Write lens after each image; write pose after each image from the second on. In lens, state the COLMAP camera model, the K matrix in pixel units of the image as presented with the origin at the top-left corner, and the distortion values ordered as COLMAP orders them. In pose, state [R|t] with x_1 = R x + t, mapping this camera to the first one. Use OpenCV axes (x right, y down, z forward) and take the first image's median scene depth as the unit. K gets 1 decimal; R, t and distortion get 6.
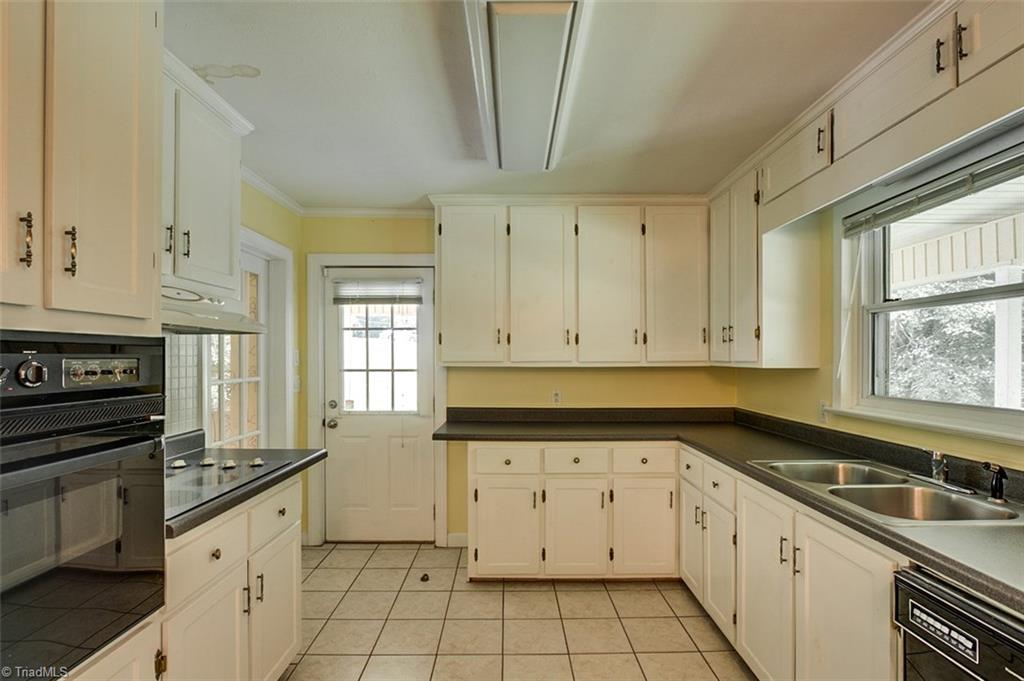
lens RADIAL K [[480.7, 0, 511.2], [0, 480.7, 360.4], [0, 0, 1]] dist [-0.062206, 0.000088]
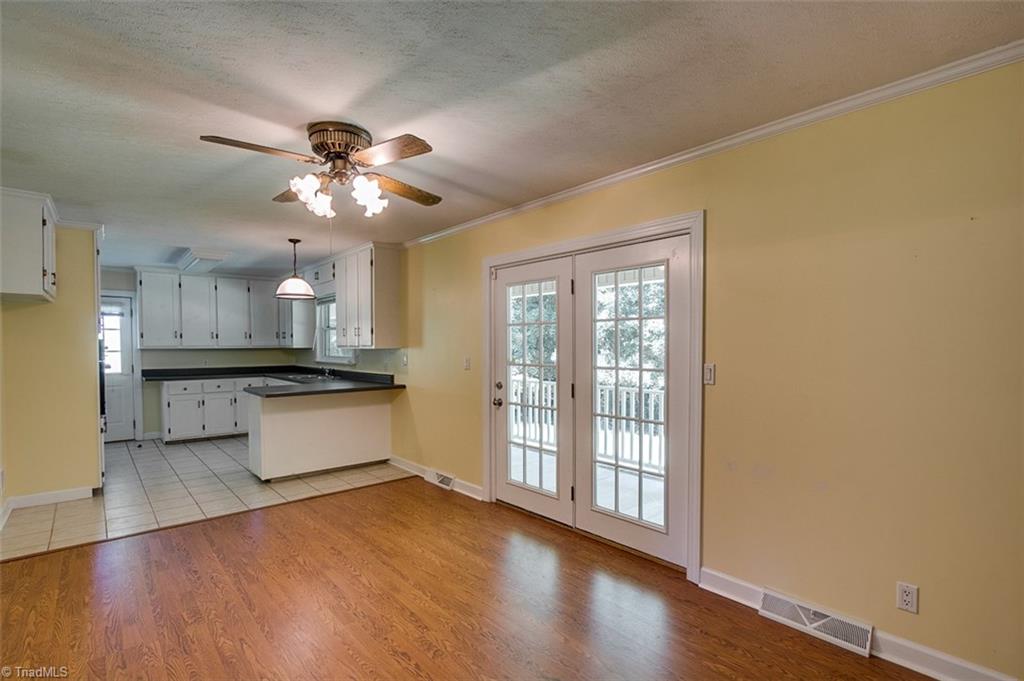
lens RADIAL K [[485.1, 0, 506.7], [0, 485.1, 358.4], [0, 0, 1]] dist [-0.003465, 0.000392]
pose [[0.759901, -0.020177, 0.649726, -0.295278], [0.004094, 0.999647, 0.026256, 0.005269], [-0.650026, -0.017292, 0.759715, -1.543589]]
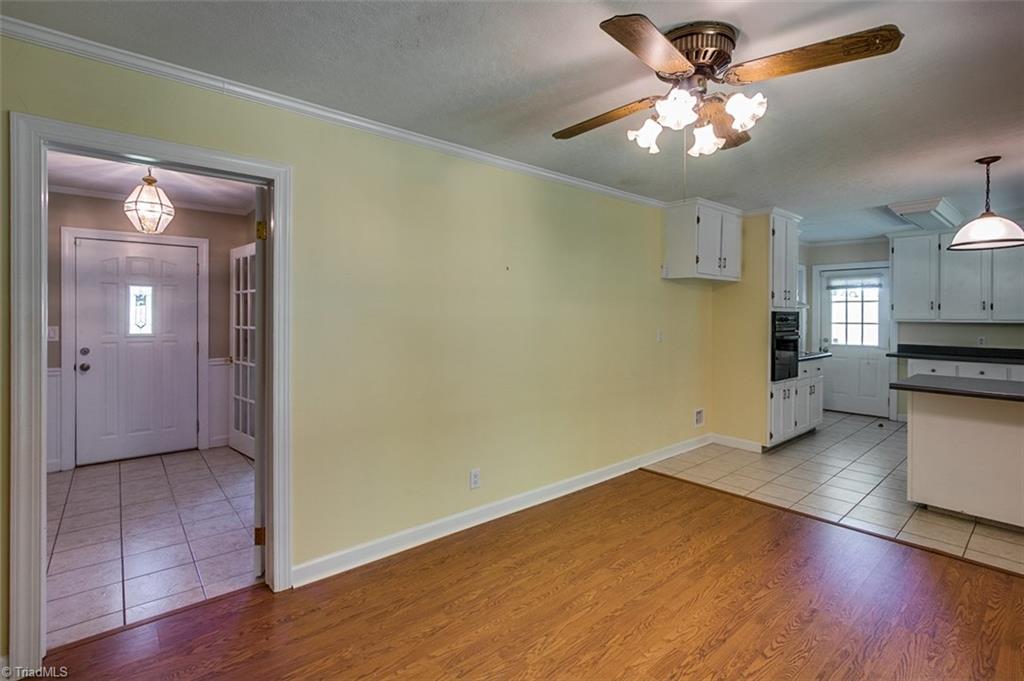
lens RADIAL K [[478.1, 0, 510.3], [0, 478.1, 316.6], [0, 0, 1]] dist [-0.011437, 0.000596]
pose [[0.647716, 0.005956, -0.761859, 0.293365], [-0.008410, 0.999964, 0.000668, 0.004198], [0.761836, 0.005975, 0.647743, -1.333032]]
